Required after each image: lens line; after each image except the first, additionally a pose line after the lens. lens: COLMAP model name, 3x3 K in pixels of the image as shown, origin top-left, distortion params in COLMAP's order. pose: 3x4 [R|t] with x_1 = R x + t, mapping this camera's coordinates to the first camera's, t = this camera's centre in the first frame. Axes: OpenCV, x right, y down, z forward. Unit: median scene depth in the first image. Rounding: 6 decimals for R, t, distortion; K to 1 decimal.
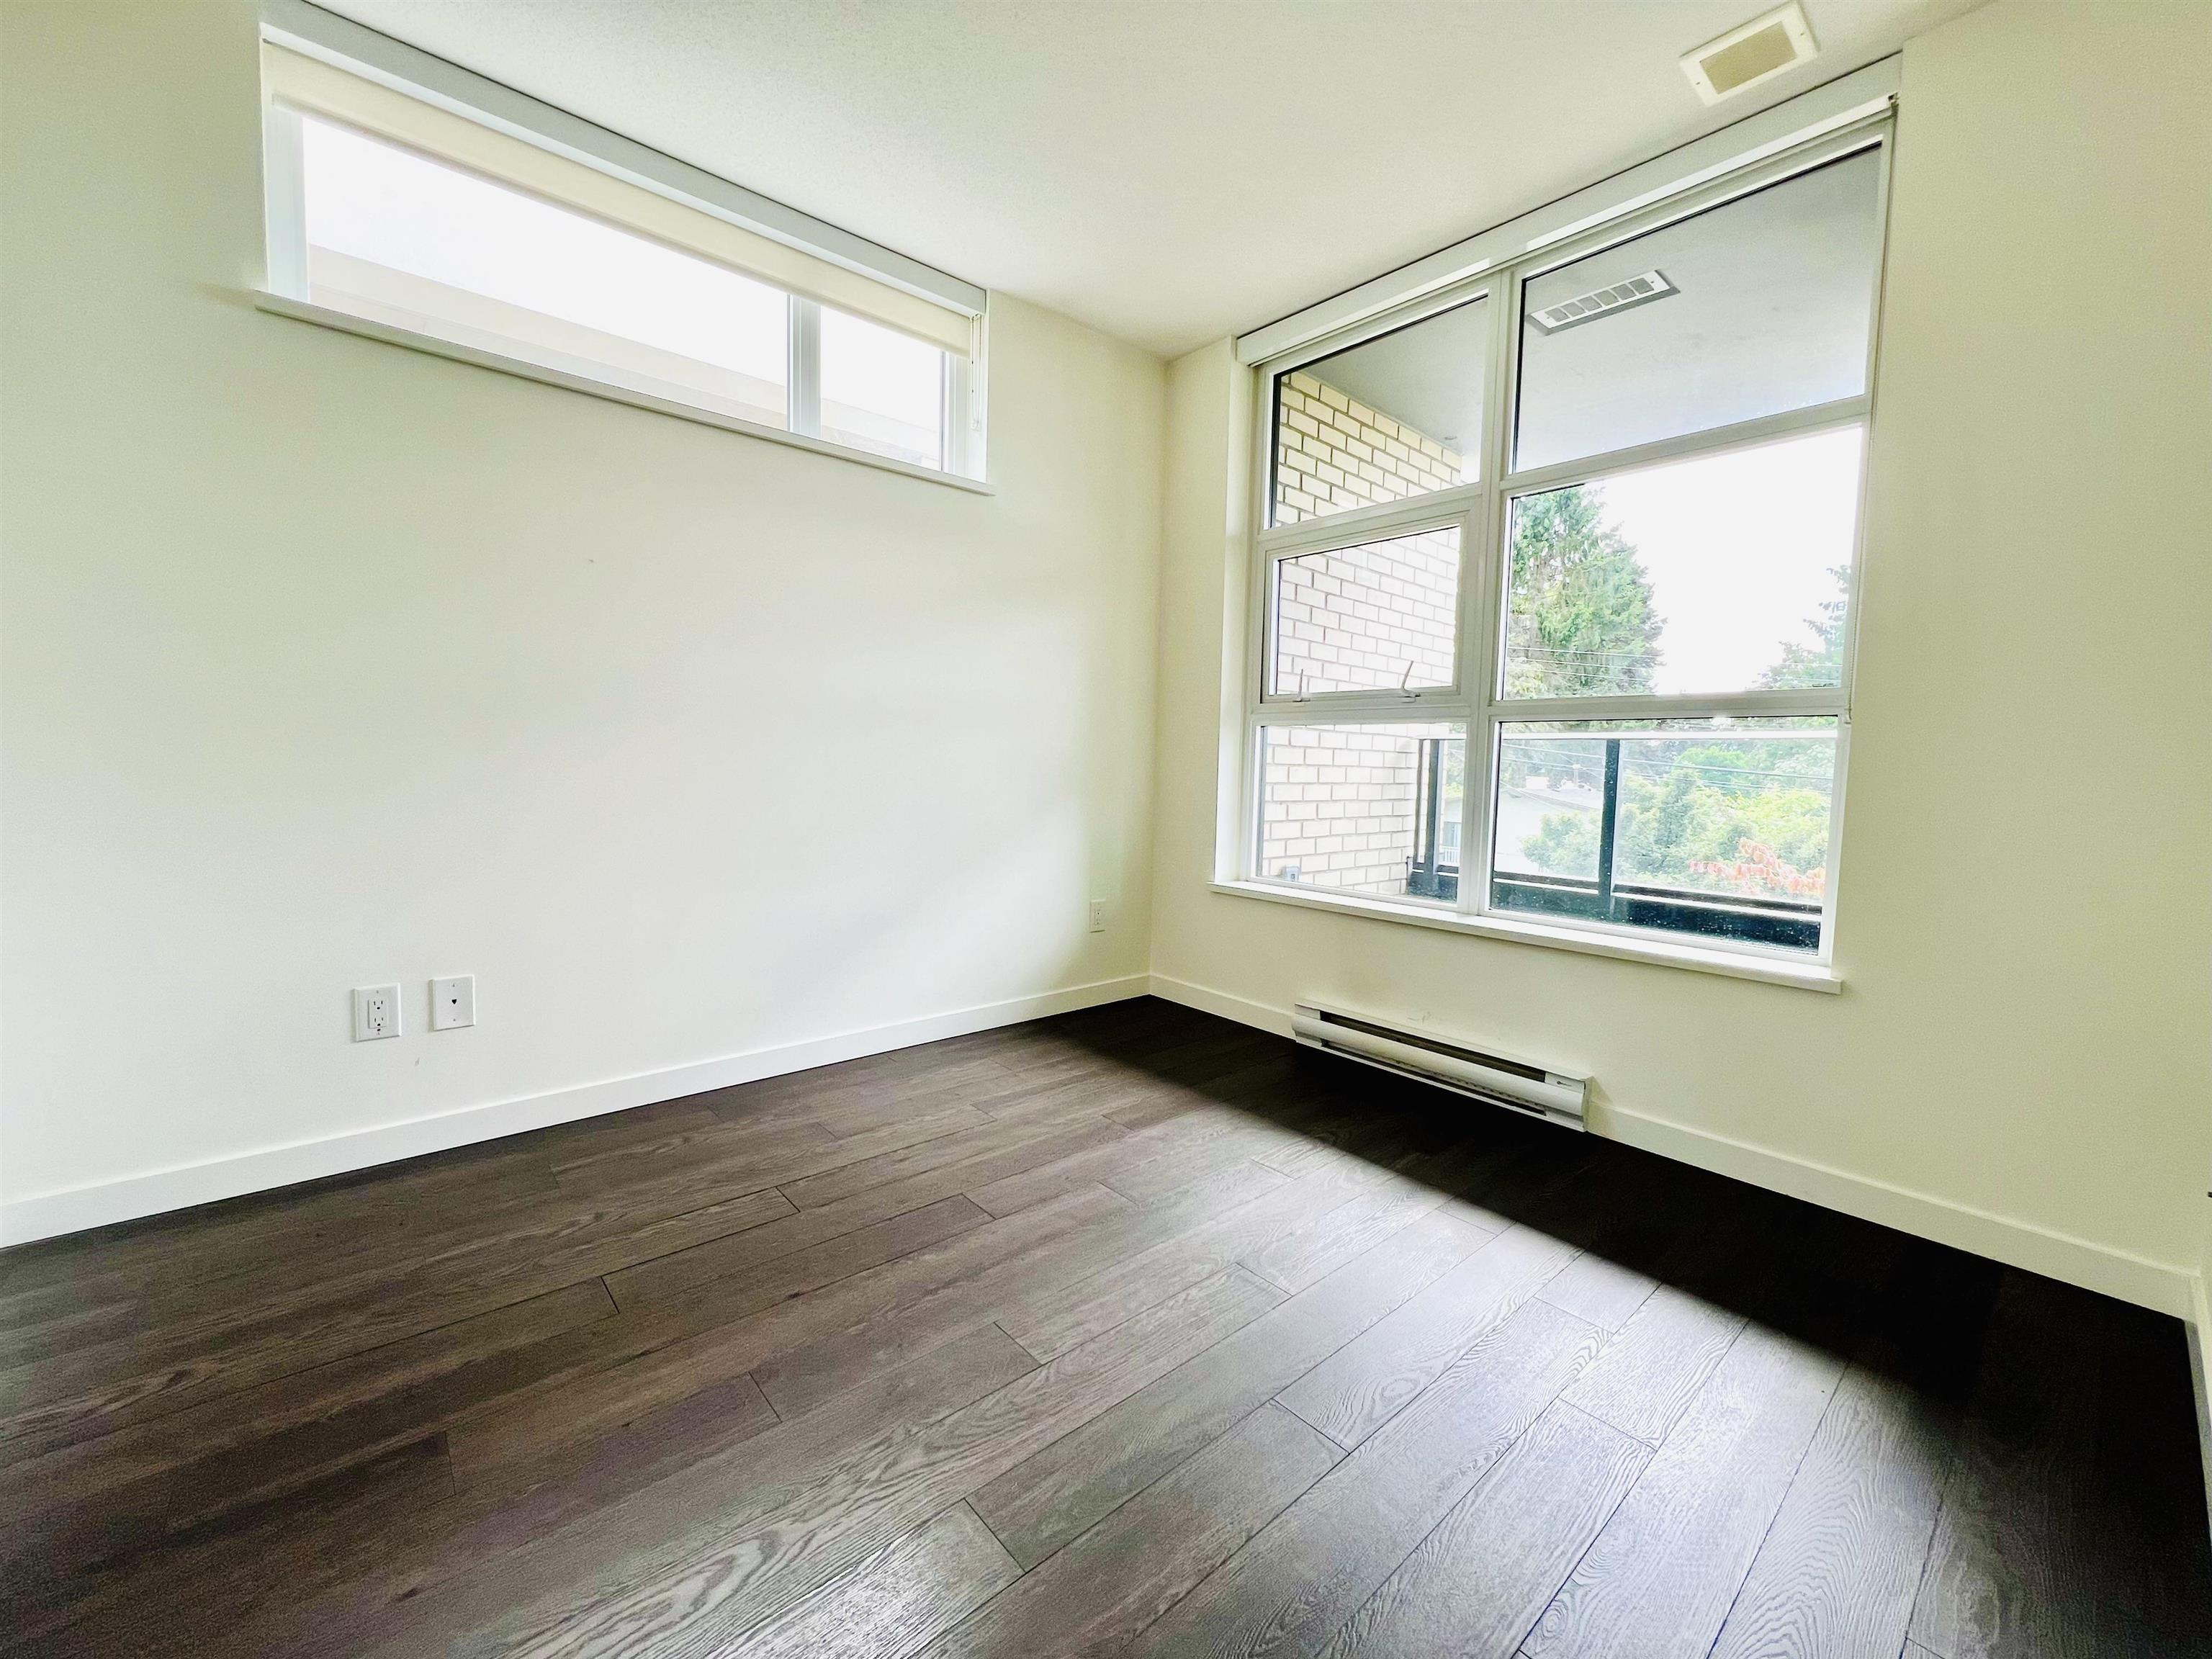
lens RADIAL K [[890.4, 0, 1111.5], [0, 890.4, 826.3], [0, 0, 1]] dist [-0.000803, -0.000073]
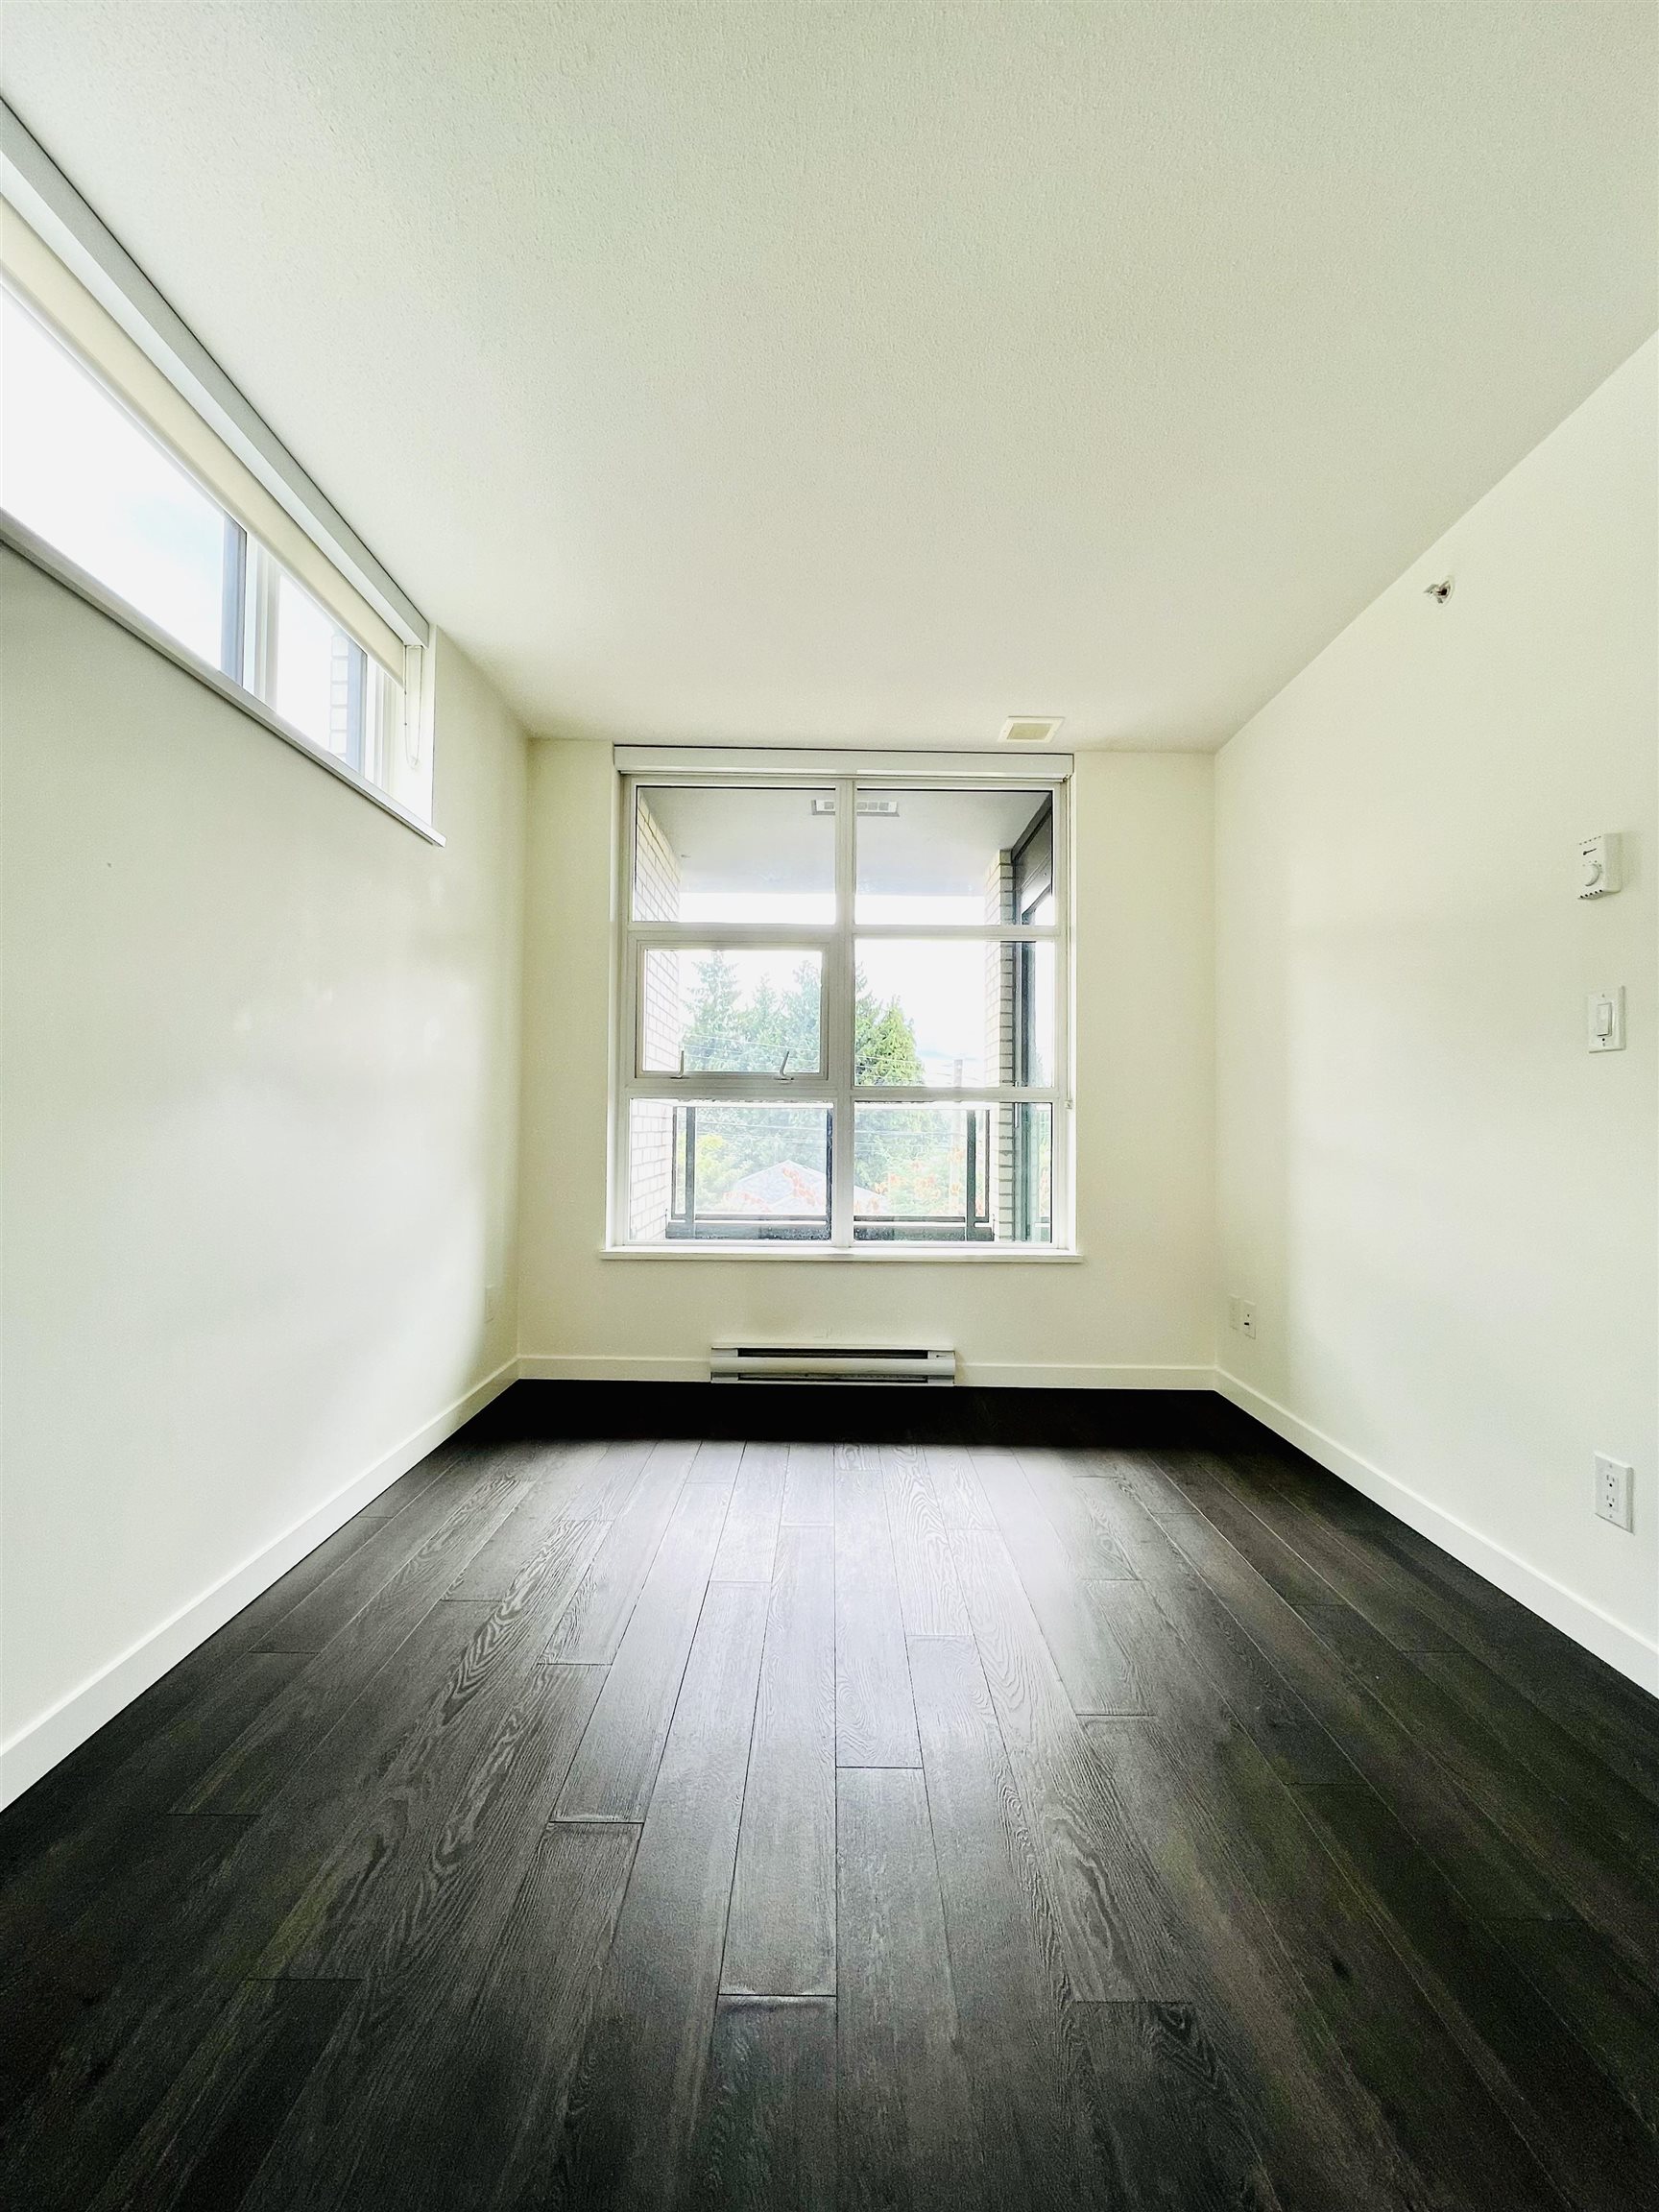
lens RADIAL K [[890.4, 0, 833.9], [0, 890.4, 1103.1], [0, 0, 1]] dist [-0.000803, -0.000073]
pose [[0.661705, -0.000815, 0.749764, -0.534512], [0.060574, 0.996789, -0.052376, -0.041044], [-0.747313, 0.080074, 0.659630, 0.118499]]
